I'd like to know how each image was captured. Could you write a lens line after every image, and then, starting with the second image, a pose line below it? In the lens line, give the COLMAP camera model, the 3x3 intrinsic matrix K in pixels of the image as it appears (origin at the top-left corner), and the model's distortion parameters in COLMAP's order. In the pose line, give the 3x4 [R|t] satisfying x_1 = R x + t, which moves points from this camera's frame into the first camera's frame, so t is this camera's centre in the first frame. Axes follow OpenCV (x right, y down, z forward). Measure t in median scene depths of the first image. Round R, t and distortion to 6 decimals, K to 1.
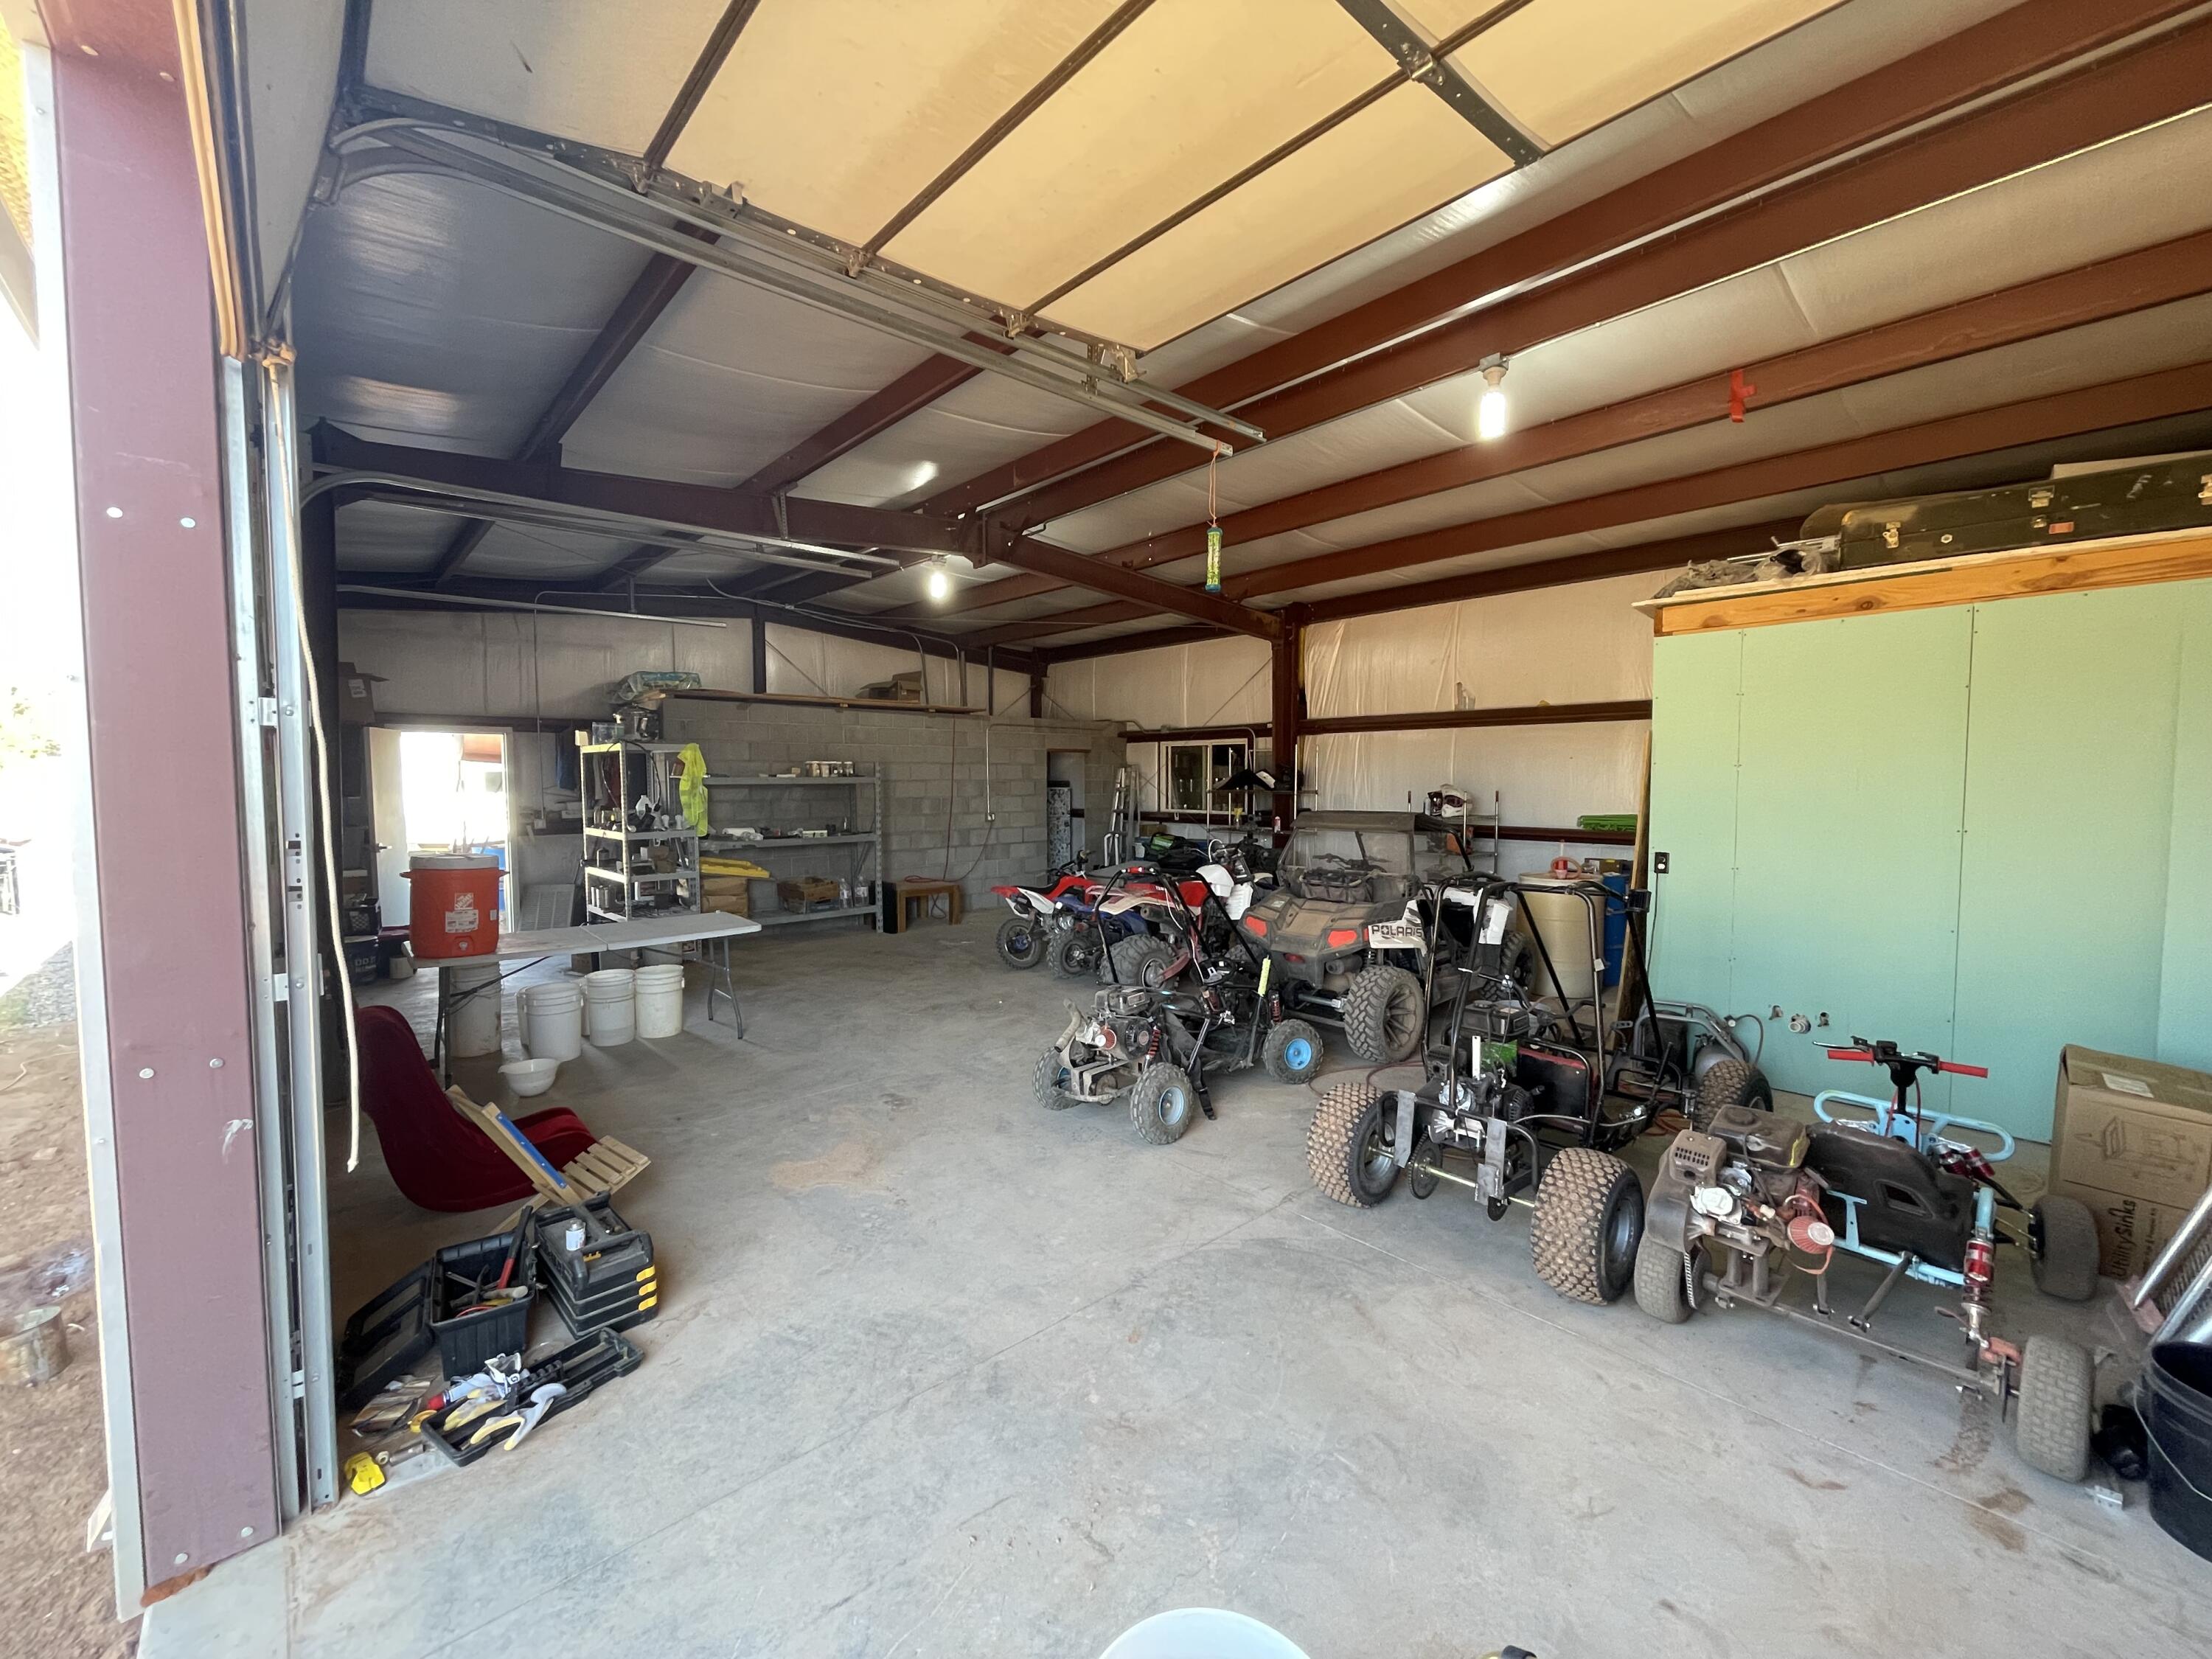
lens RADIAL K [[906.0, 0, 1106.0], [0, 906.0, 829.5], [0, 0, 1]] dist [-0.000668, 0.000019]
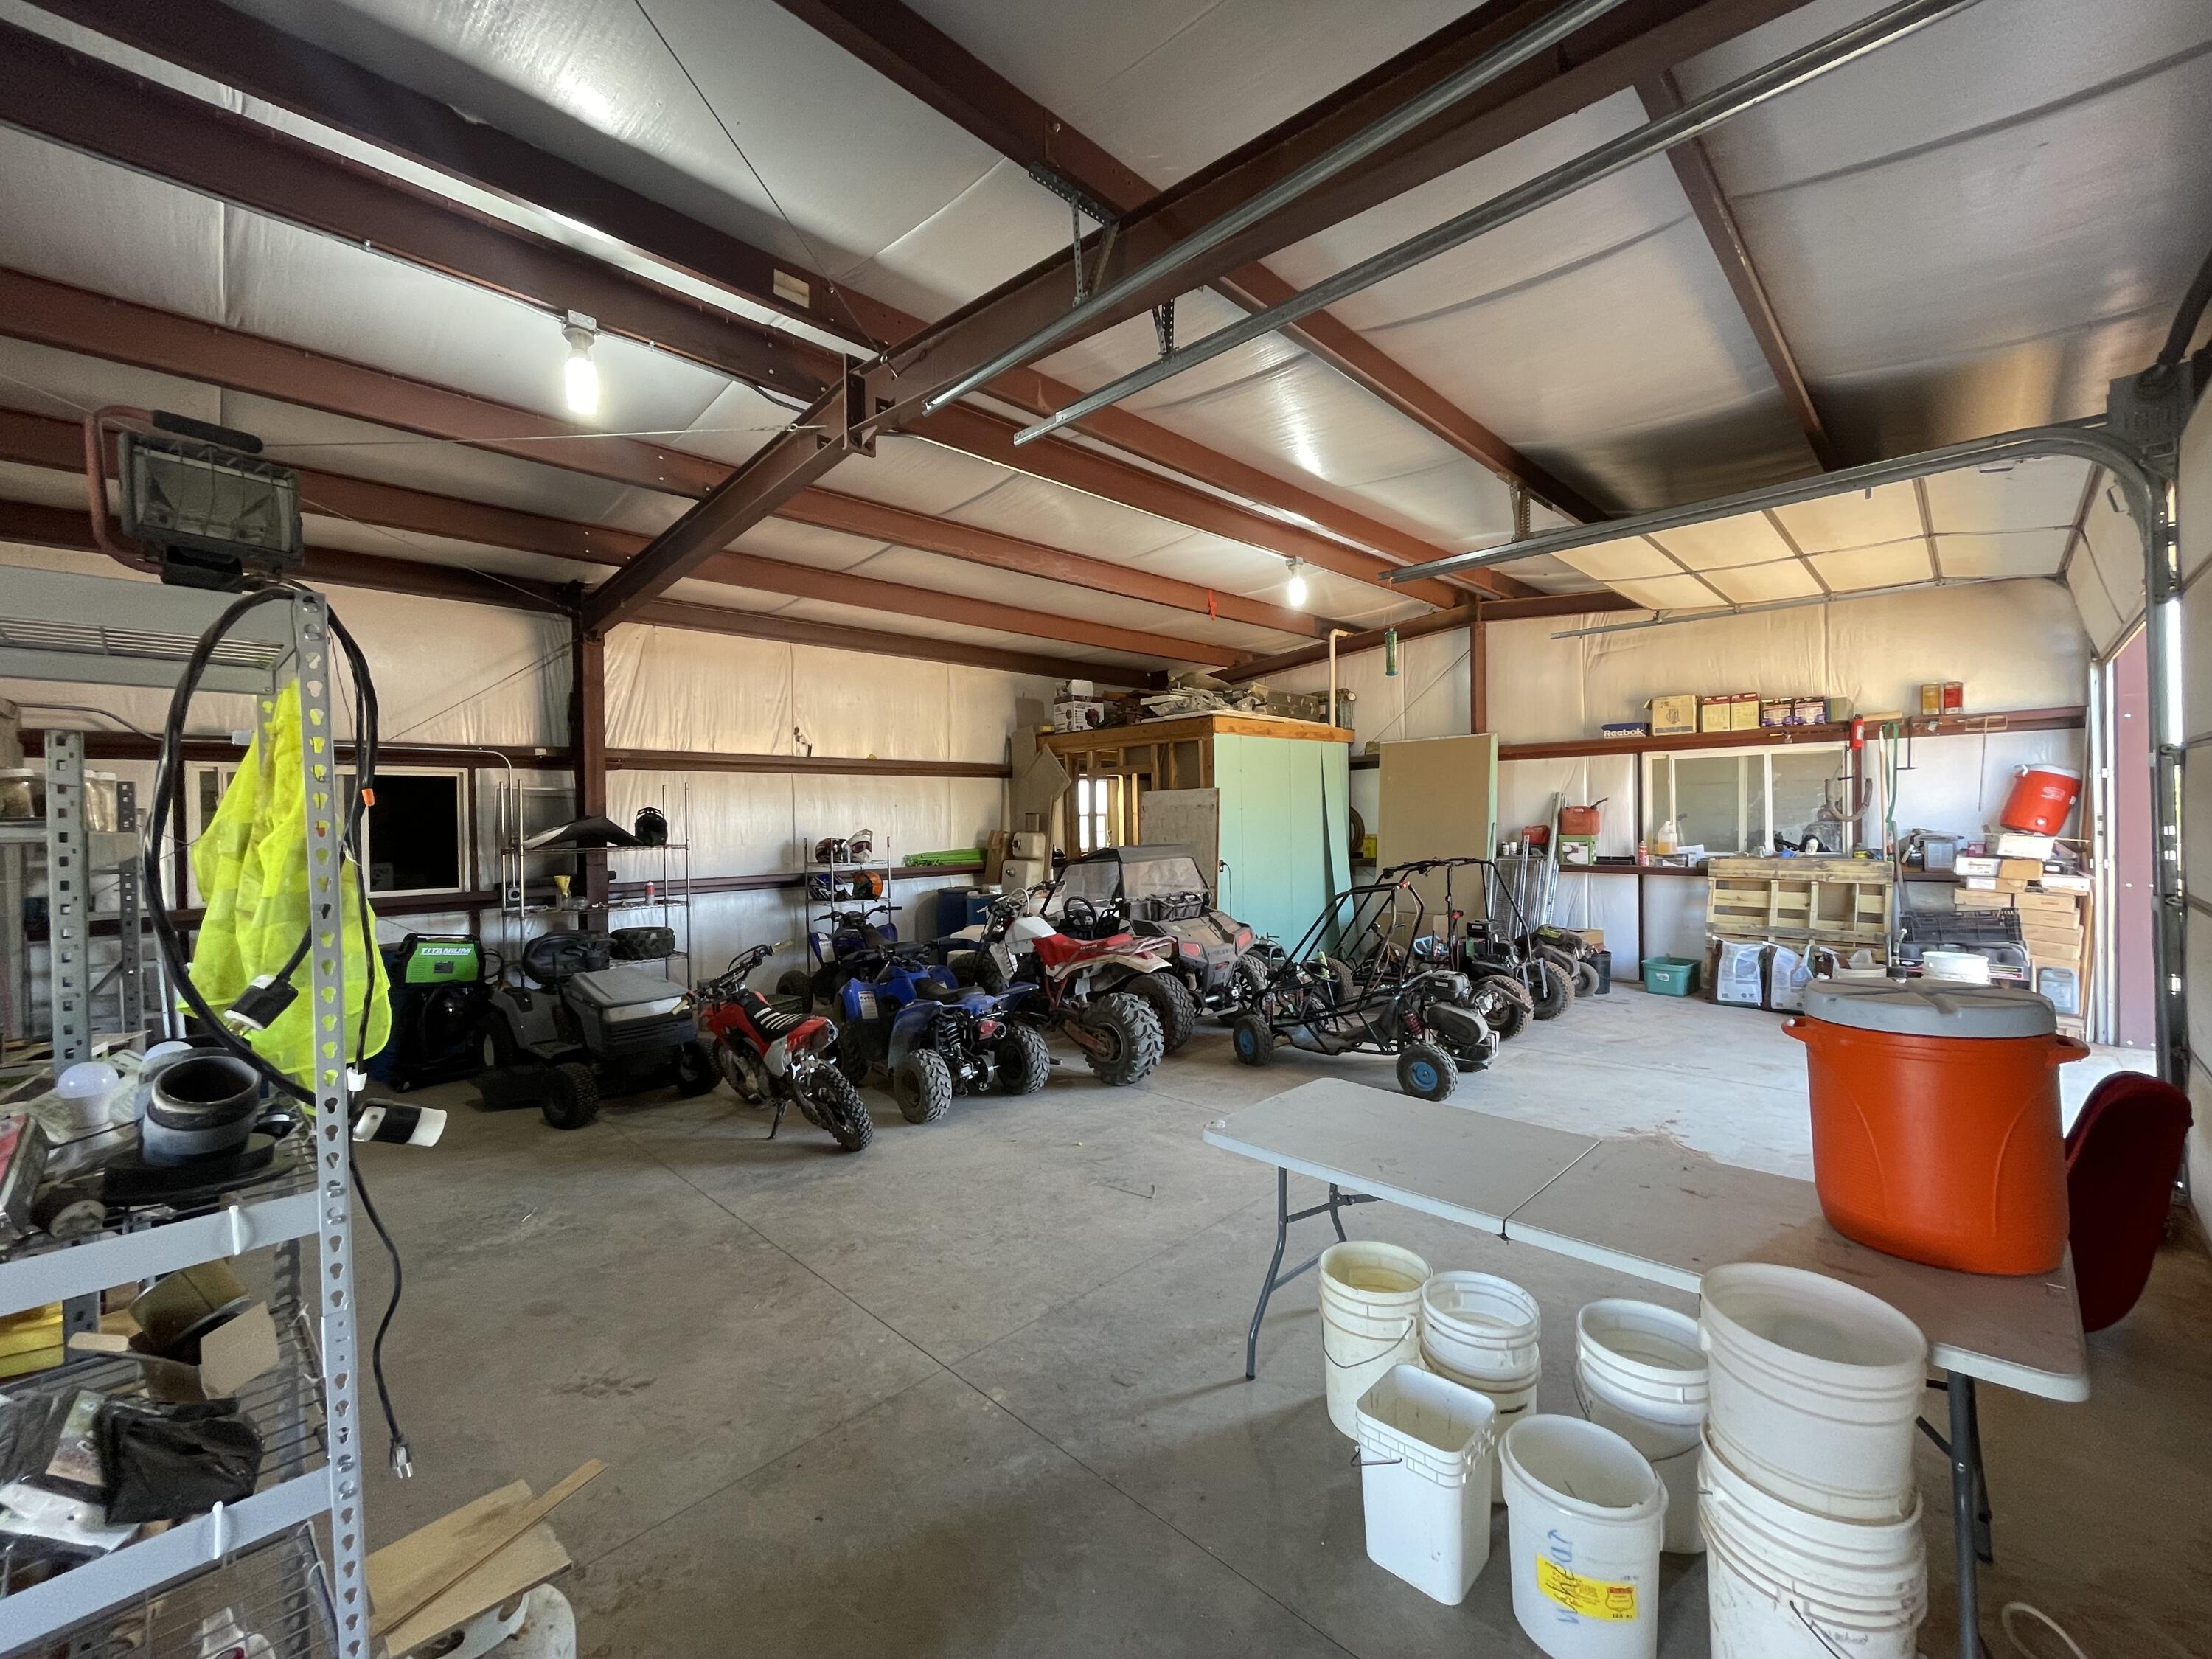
lens RADIAL K [[906.0, 0, 1106.0], [0, 906.0, 829.5], [0, 0, 1]] dist [-0.000668, 0.000019]
pose [[-0.072587, -0.015699, 0.997238, -0.535445], [0.079264, 0.996623, 0.021459, -0.043544], [-0.994207, 0.080602, -0.071098, 0.675985]]
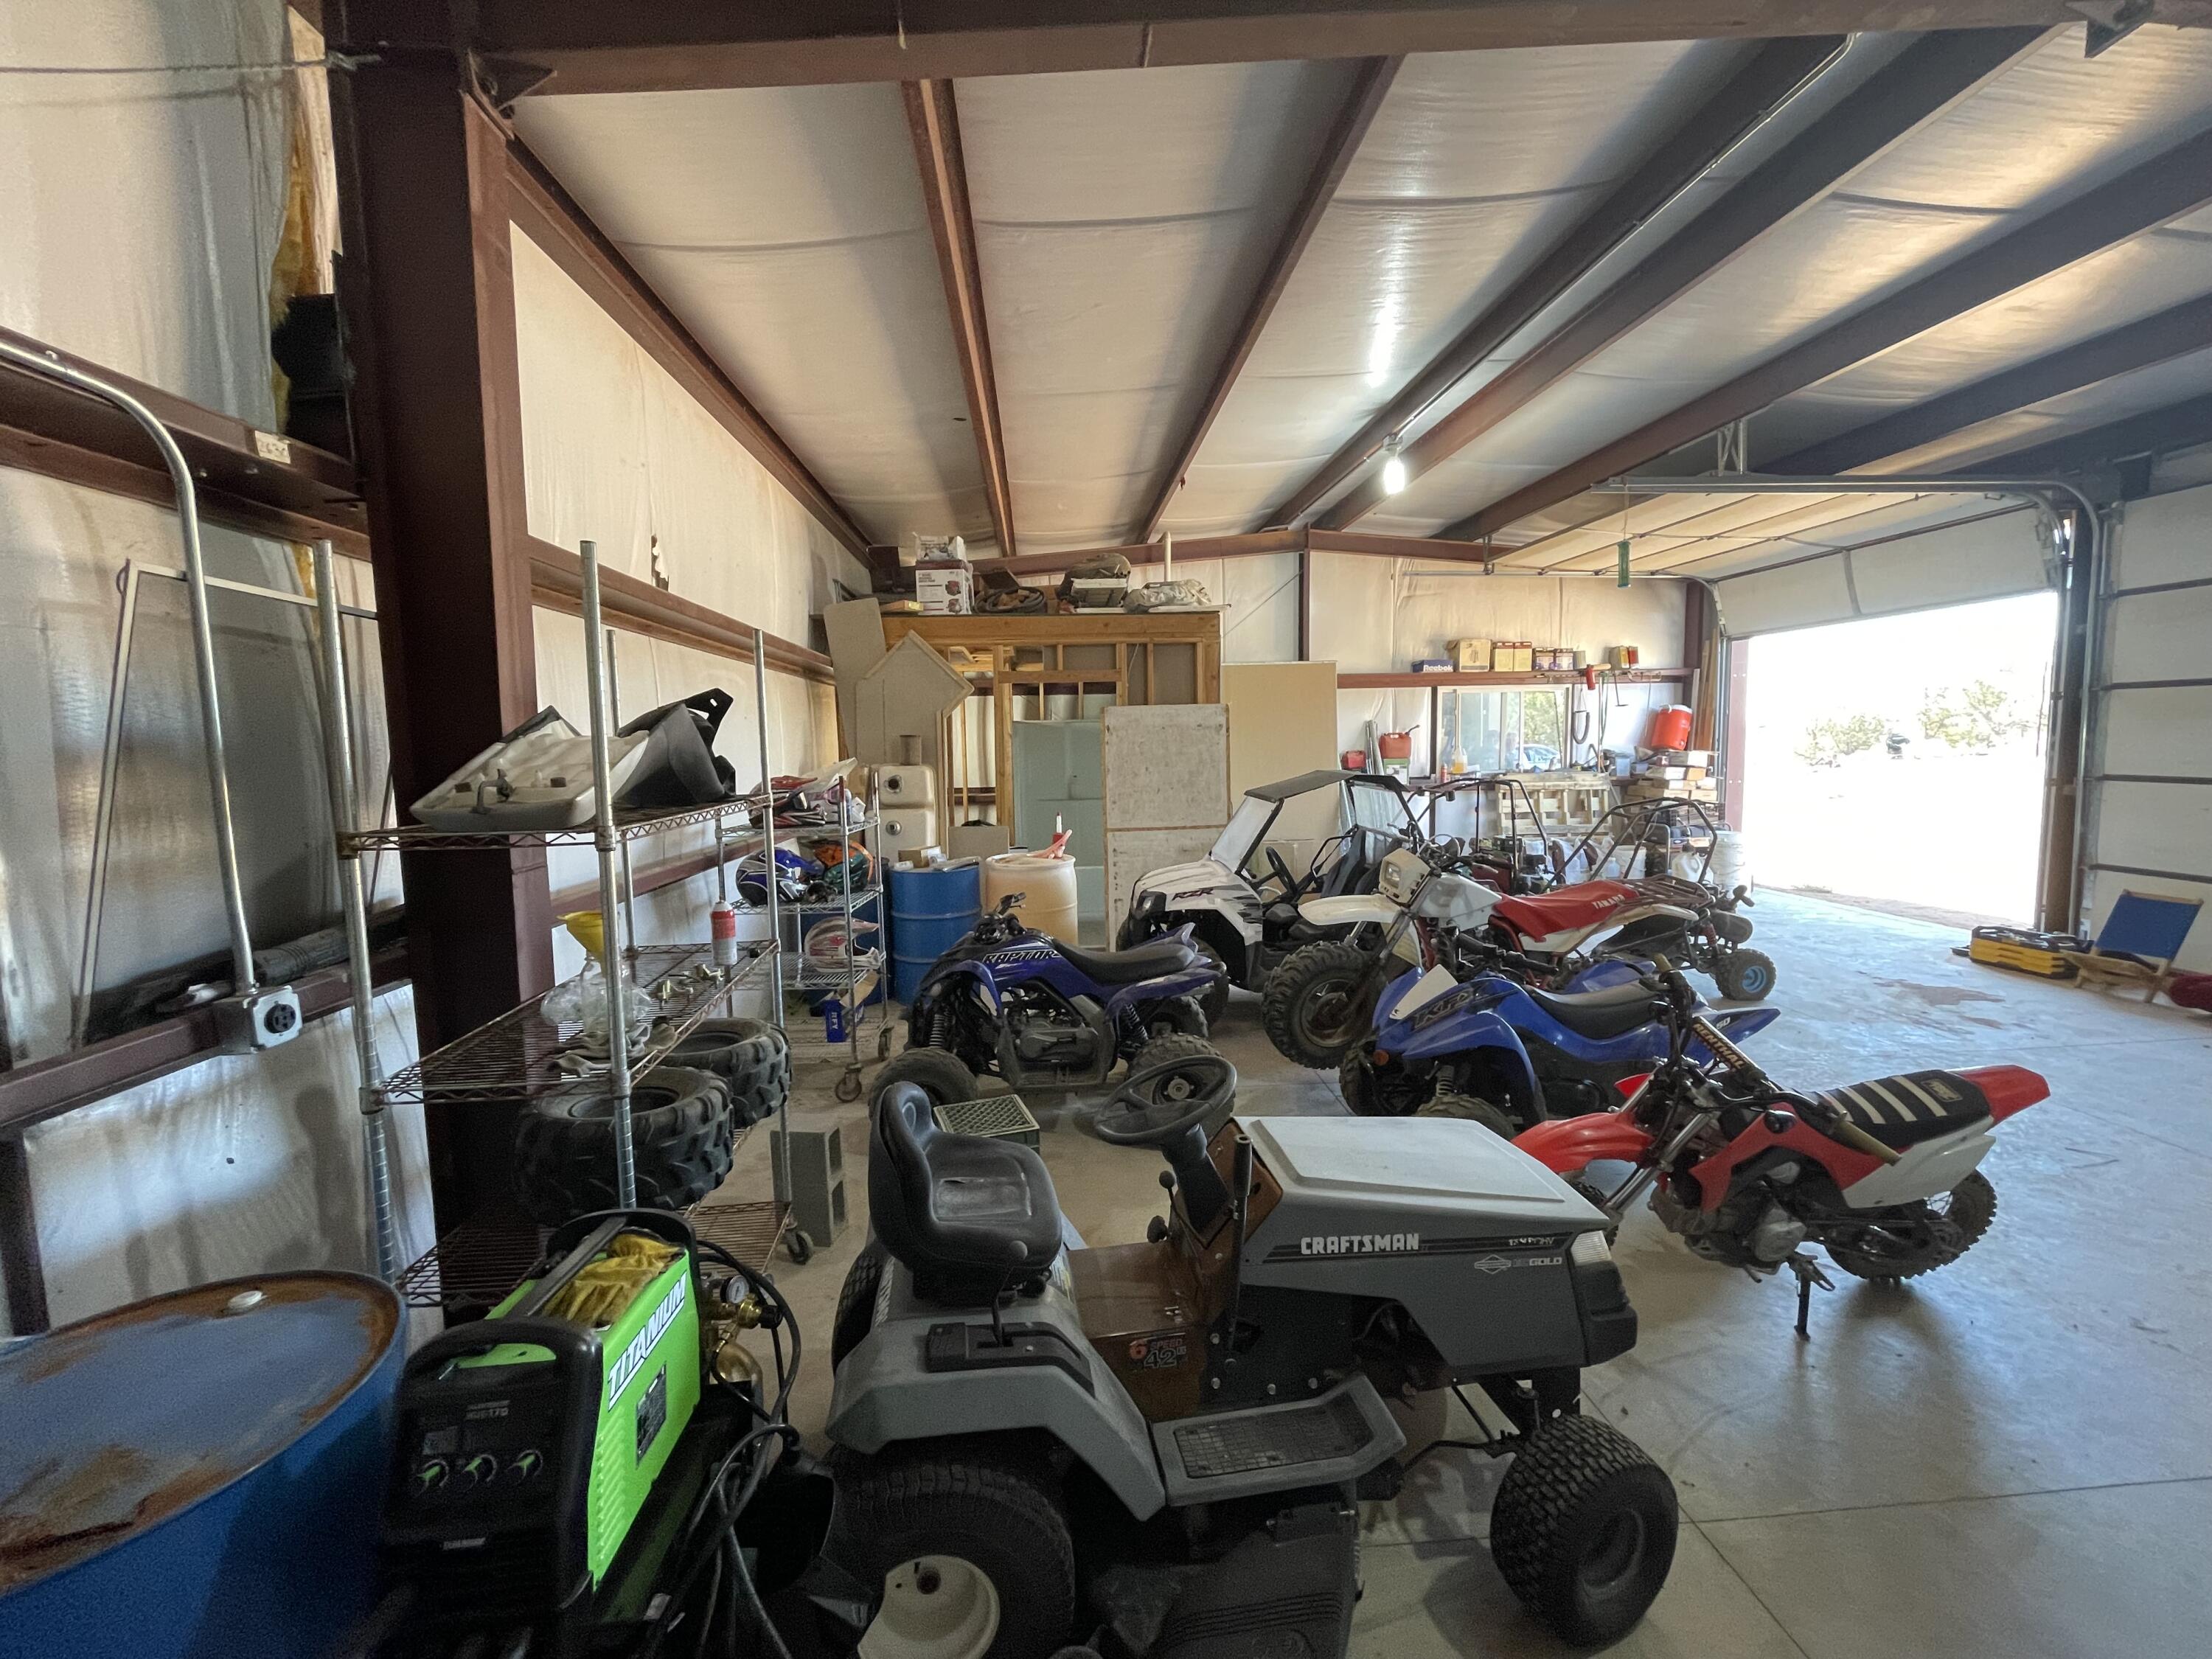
lens RADIAL K [[906.0, 0, 1106.0], [0, 906.0, 829.5], [0, 0, 1]] dist [-0.000668, 0.000019]
pose [[-0.795761, -0.044523, 0.603971, -0.037414], [0.053861, 0.988139, 0.143807, -0.064835], [-0.603210, 0.146967, -0.783925, 1.129226]]
